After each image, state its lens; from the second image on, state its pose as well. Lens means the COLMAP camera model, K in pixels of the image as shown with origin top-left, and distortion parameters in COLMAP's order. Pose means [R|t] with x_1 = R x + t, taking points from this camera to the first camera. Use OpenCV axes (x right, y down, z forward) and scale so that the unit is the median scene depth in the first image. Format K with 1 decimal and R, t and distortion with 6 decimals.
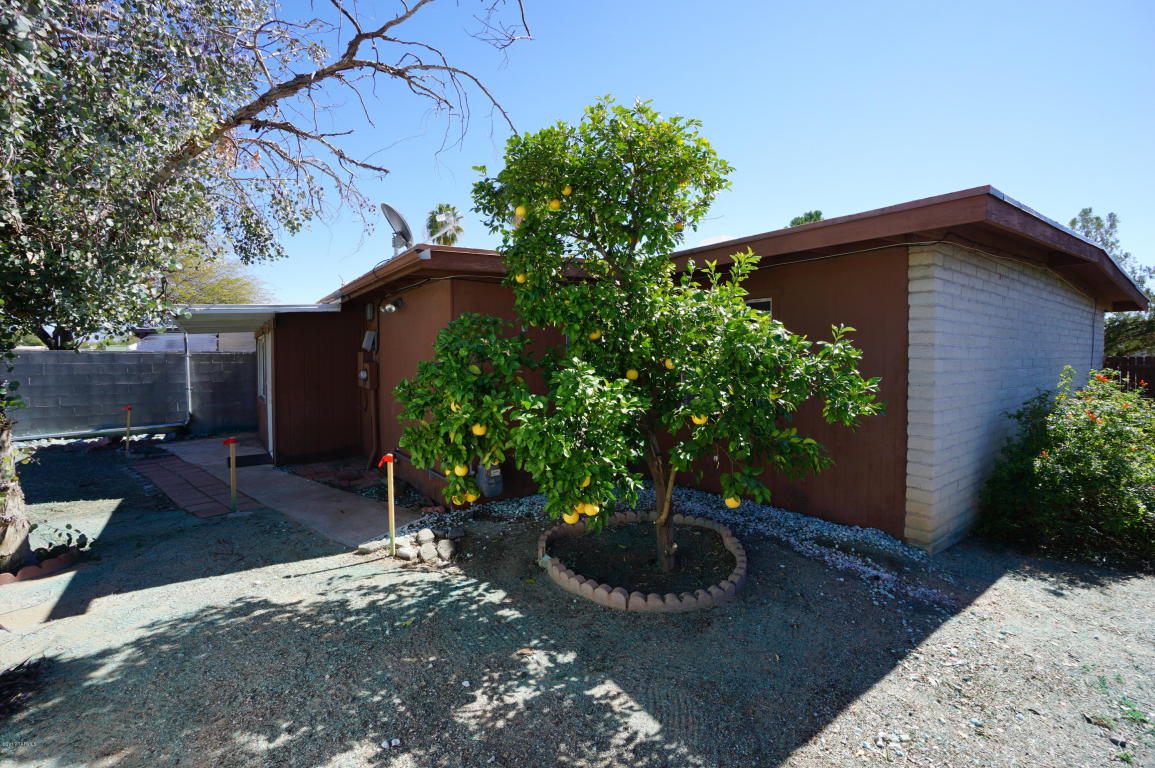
lens RADIAL K [[513.3, 0, 579.3], [0, 513.3, 381.3], [0, 0, 1]] dist [-0.036951, 0.008154]
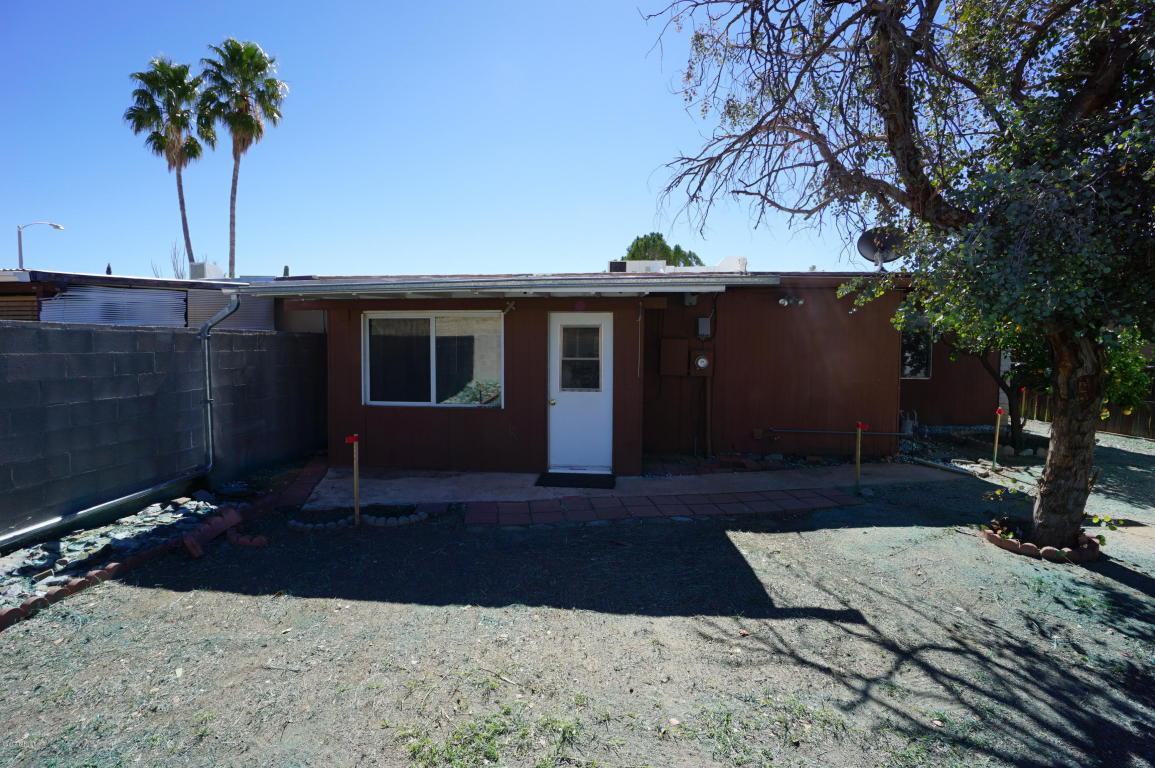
lens RADIAL K [[513.3, 0, 575.4], [0, 513.3, 379.3], [0, 0, 1]] dist [-0.036951, 0.008154]
pose [[0.653434, -0.046121, 0.755577, -2.528661], [0.028717, 0.998934, 0.036141, -0.044698], [-0.756439, -0.001918, 0.654062, 1.054912]]
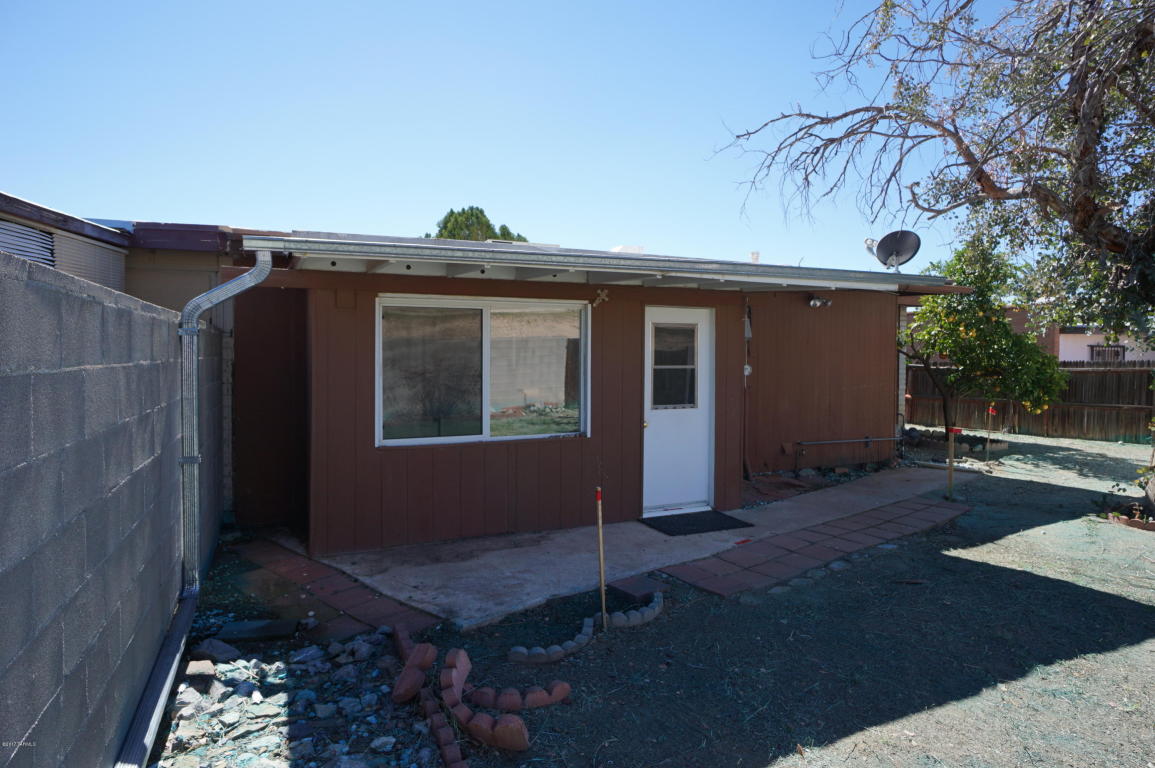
lens RADIAL K [[645.3, 0, 579.0], [0, 645.3, 377.4], [0, 0, 1]] dist [0.002123, 0.001074]
pose [[0.205539, -0.036841, 0.977955, -2.911316], [0.040890, 0.998742, 0.029030, -0.081947], [-0.977794, 0.034022, 0.206787, 2.033106]]
